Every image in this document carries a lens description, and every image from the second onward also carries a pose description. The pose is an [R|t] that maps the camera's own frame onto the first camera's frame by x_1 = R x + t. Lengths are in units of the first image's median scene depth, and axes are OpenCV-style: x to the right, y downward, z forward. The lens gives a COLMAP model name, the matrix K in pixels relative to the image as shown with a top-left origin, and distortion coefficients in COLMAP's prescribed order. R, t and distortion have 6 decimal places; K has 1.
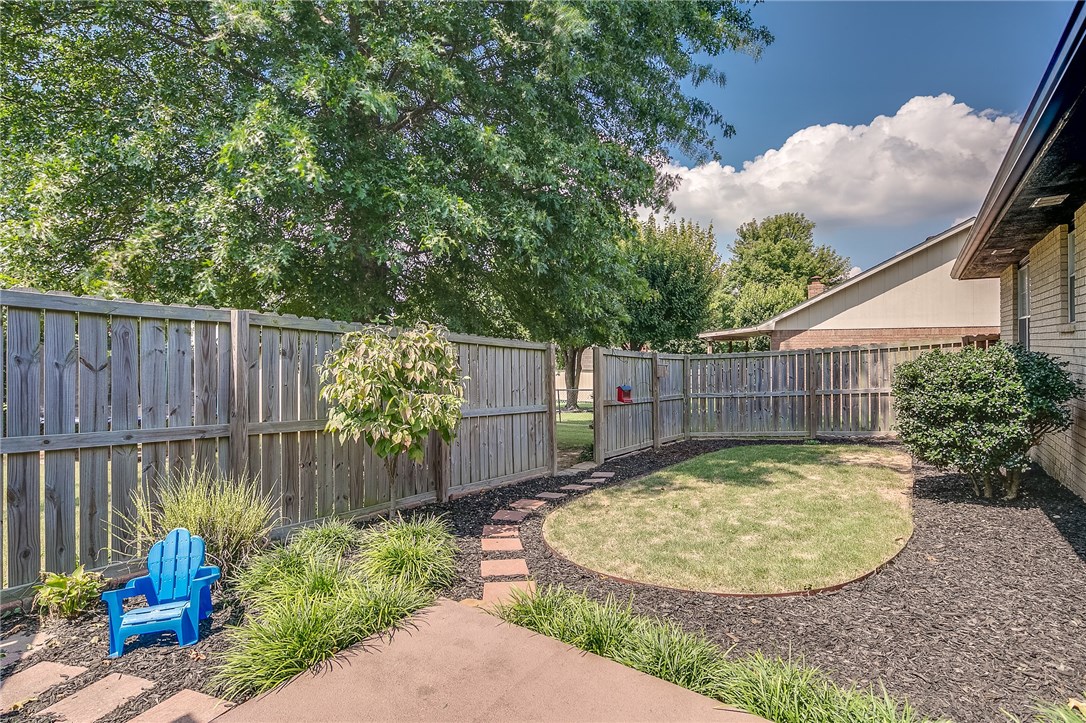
lens RADIAL K [[529.0, 0, 551.2], [0, 529.0, 353.2], [0, 0, 1]] dist [0.011752, -0.003015]
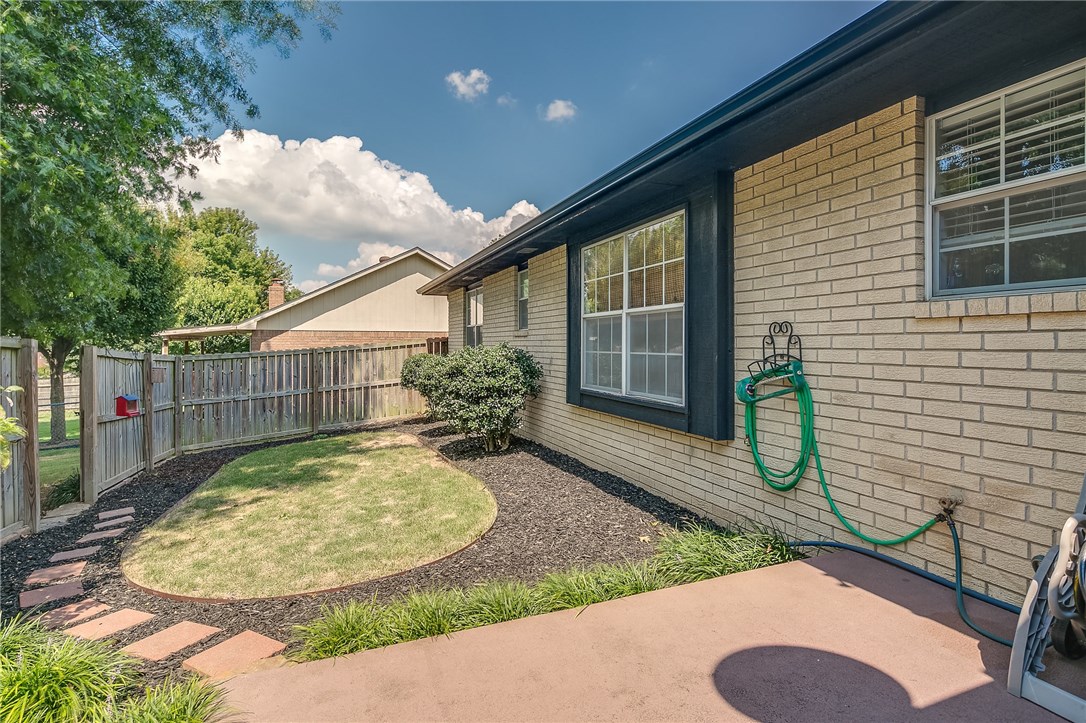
lens RADIAL K [[529.0, 0, 529.1], [0, 529.0, 349.3], [0, 0, 1]] dist [0.011752, -0.003015]
pose [[0.569150, -0.001691, 0.822232, -0.131763], [0.010127, 0.999936, -0.004954, 0.003171], [-0.822171, 0.011146, 0.569131, 0.051795]]
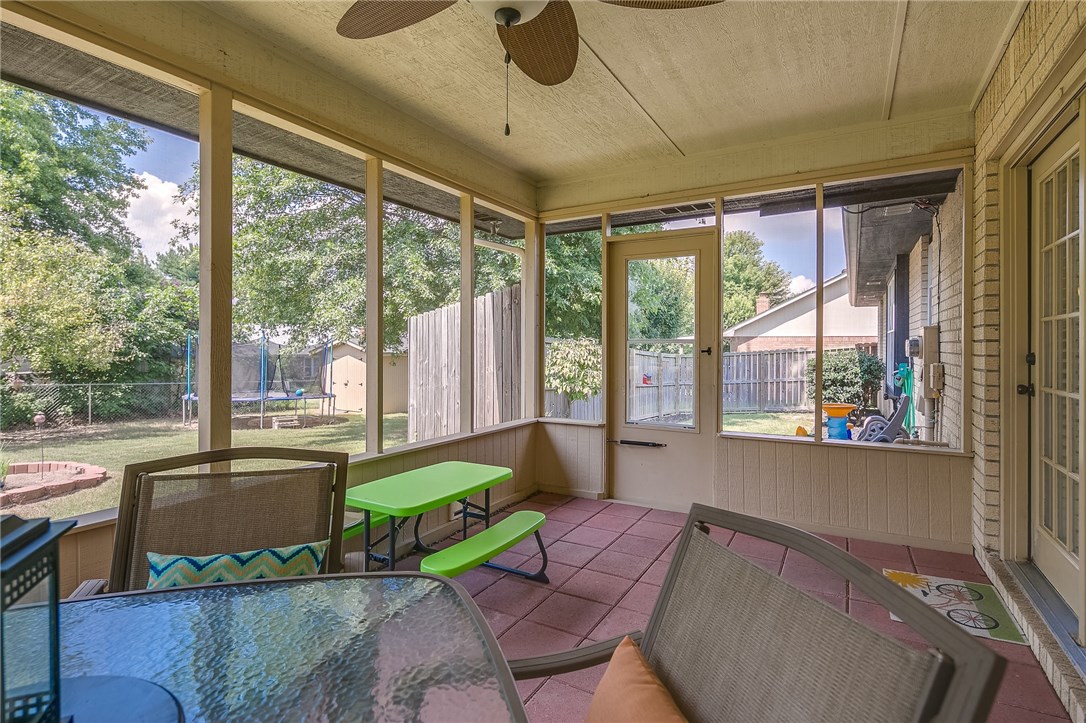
lens RADIAL K [[529.0, 0, 545.1], [0, 529.0, 355.1], [0, 0, 1]] dist [0.011752, -0.003015]
pose [[0.996975, 0.005854, 0.077507, -0.223676], [-0.006176, 0.999973, 0.003916, 0.001203], [-0.077482, -0.004383, 0.996984, -0.421303]]
